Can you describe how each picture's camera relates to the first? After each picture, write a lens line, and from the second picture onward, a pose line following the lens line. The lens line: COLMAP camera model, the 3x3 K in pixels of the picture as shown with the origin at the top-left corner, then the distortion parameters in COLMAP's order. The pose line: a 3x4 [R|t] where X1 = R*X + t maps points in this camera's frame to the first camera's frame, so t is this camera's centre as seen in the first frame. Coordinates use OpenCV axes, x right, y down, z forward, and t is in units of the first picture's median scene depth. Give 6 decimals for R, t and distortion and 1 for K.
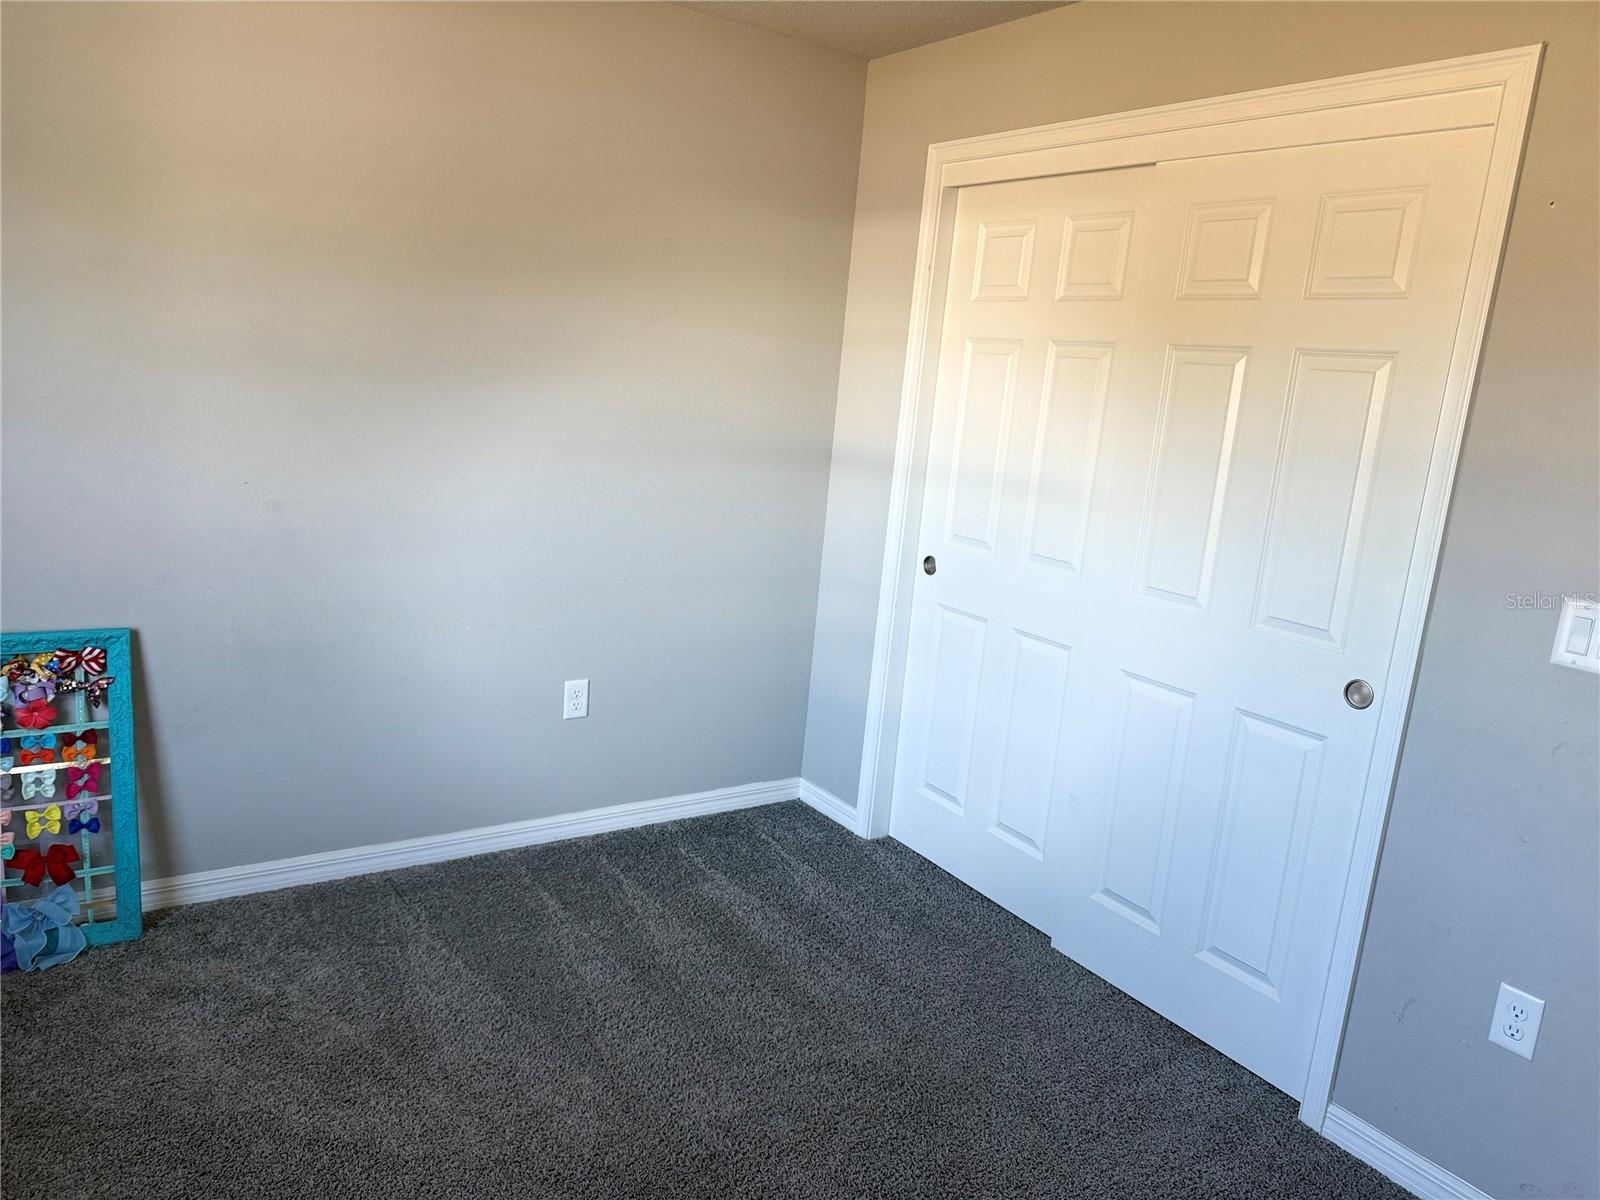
lens RADIAL K [[1137.3, 0, 800.0], [0, 1137.3, 600.0], [0, 0, 1]] dist [-0.002228, -0.001211]
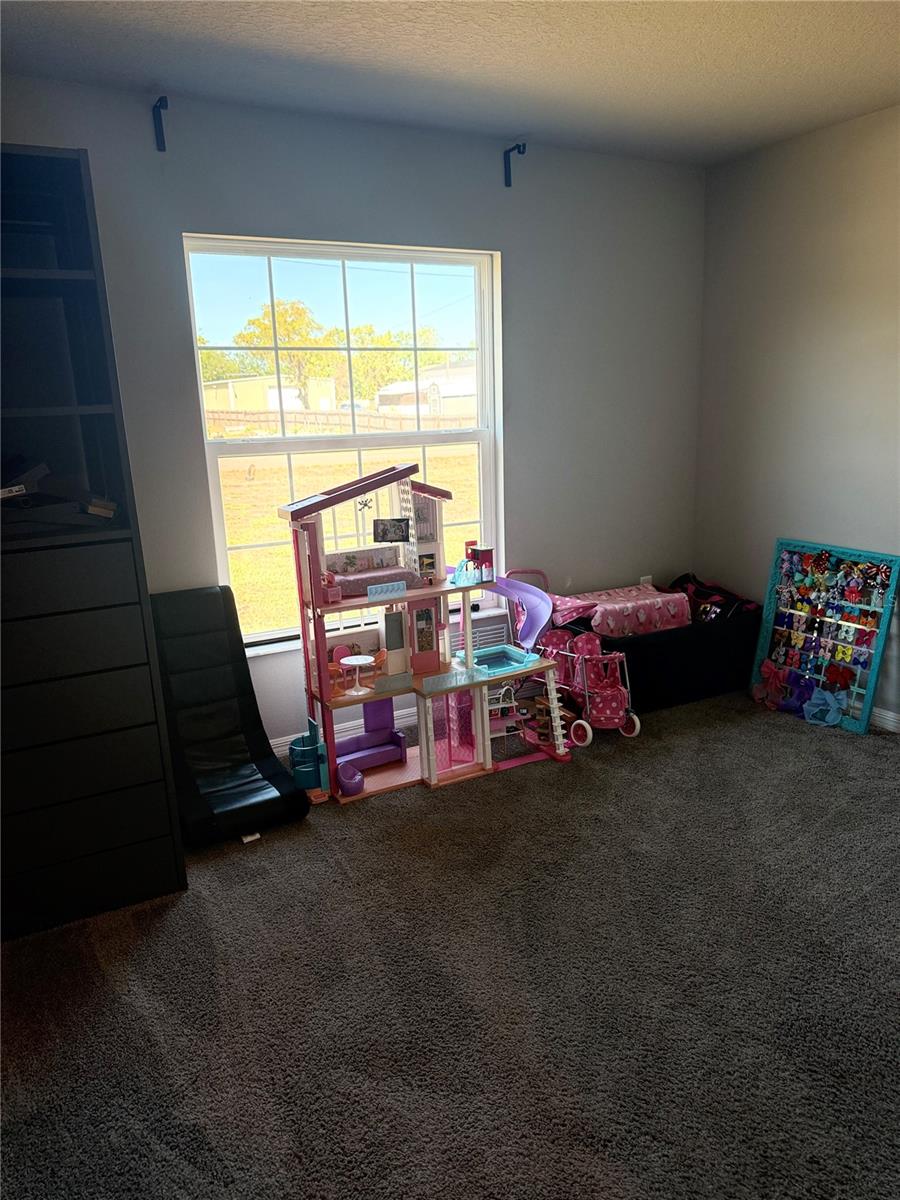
lens RADIAL K [[853.0, 0, 450.0], [0, 853.0, 600.0], [0, 0, 1]] dist [-0.002228, -0.001211]
pose [[-0.093991, 0.146107, -0.984794, 0.733028], [-0.169338, 0.972412, 0.160432, -0.002296], [0.981066, 0.181842, -0.066657, 0.445551]]
